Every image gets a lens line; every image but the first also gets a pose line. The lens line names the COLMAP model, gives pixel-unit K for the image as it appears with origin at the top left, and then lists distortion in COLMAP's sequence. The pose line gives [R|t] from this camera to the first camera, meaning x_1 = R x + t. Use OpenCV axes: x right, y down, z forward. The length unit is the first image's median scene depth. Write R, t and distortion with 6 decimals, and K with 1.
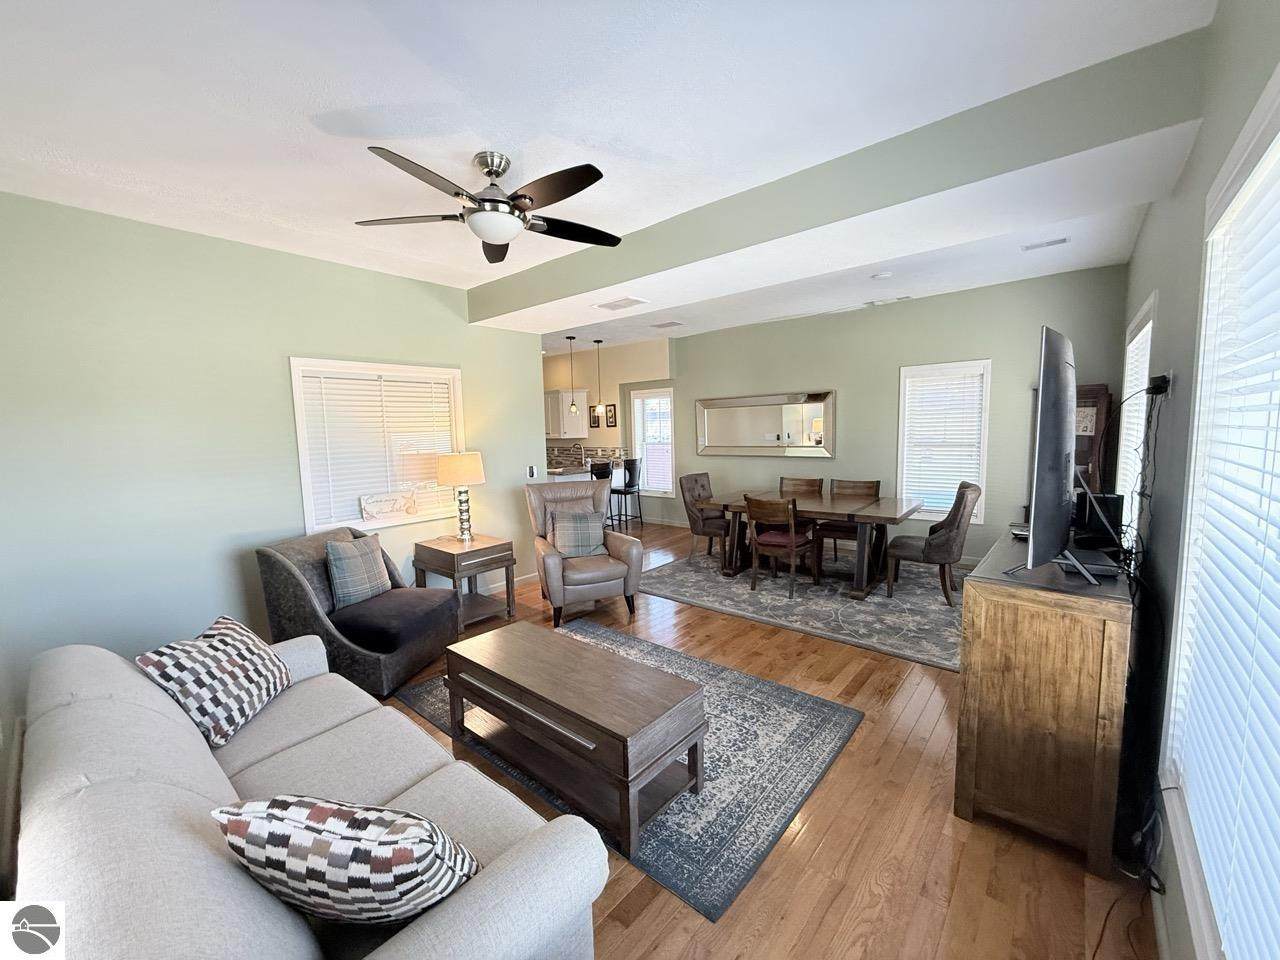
lens RADIAL K [[510.5, 0, 640.1], [0, 510.5, 480.6], [0, 0, 1]] dist [0.000103, 0.000014]
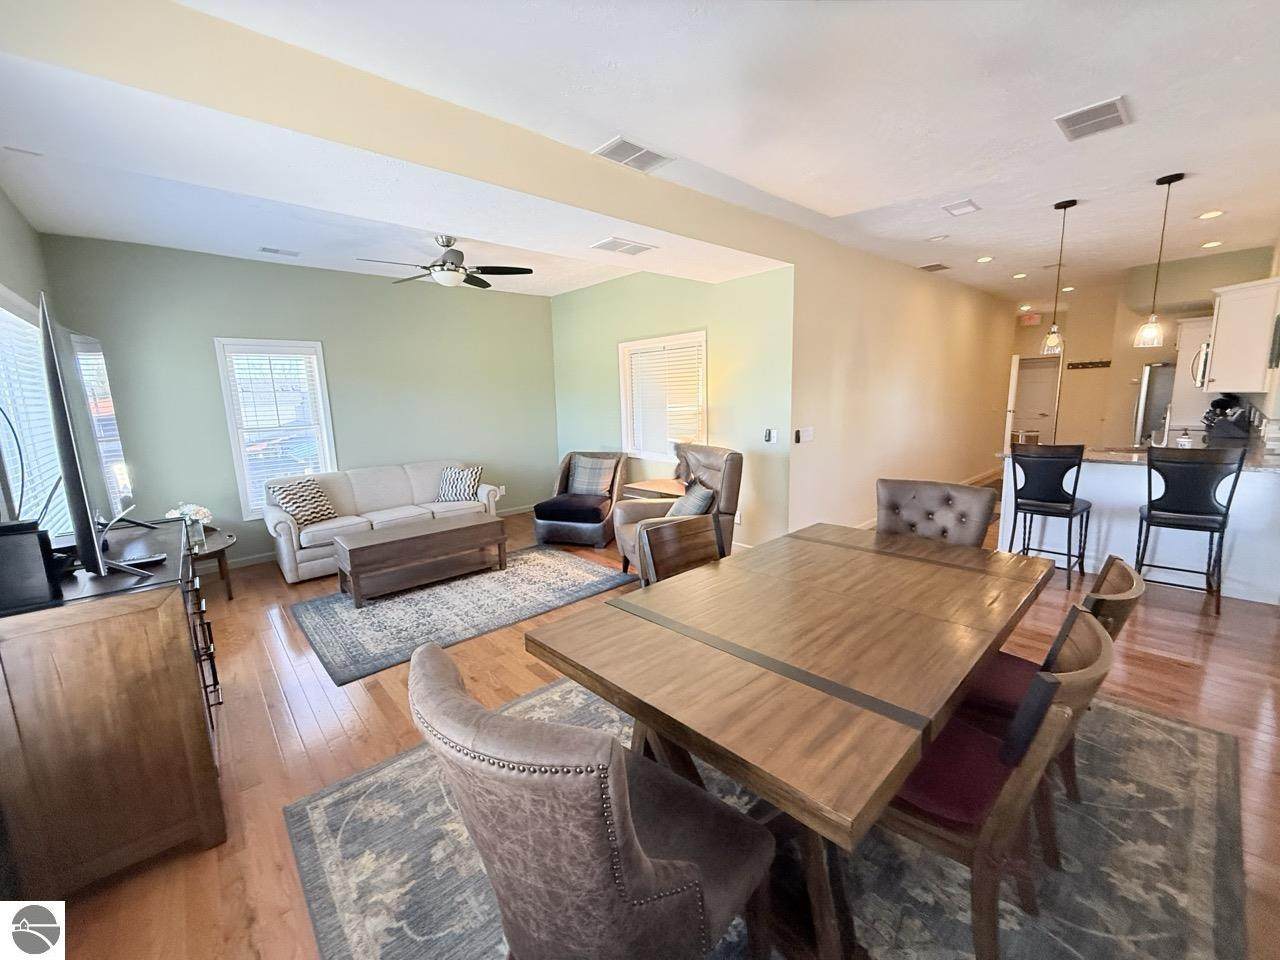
lens RADIAL K [[510.5, 0, 641.0], [0, 510.5, 479.1], [0, 0, 1]] dist [0.000103, 0.000014]
pose [[-0.122788, 0.193182, -0.973450, 0.846682], [-0.069690, 0.976772, 0.202632, -0.132910], [0.989983, 0.092720, -0.106473, 1.101287]]
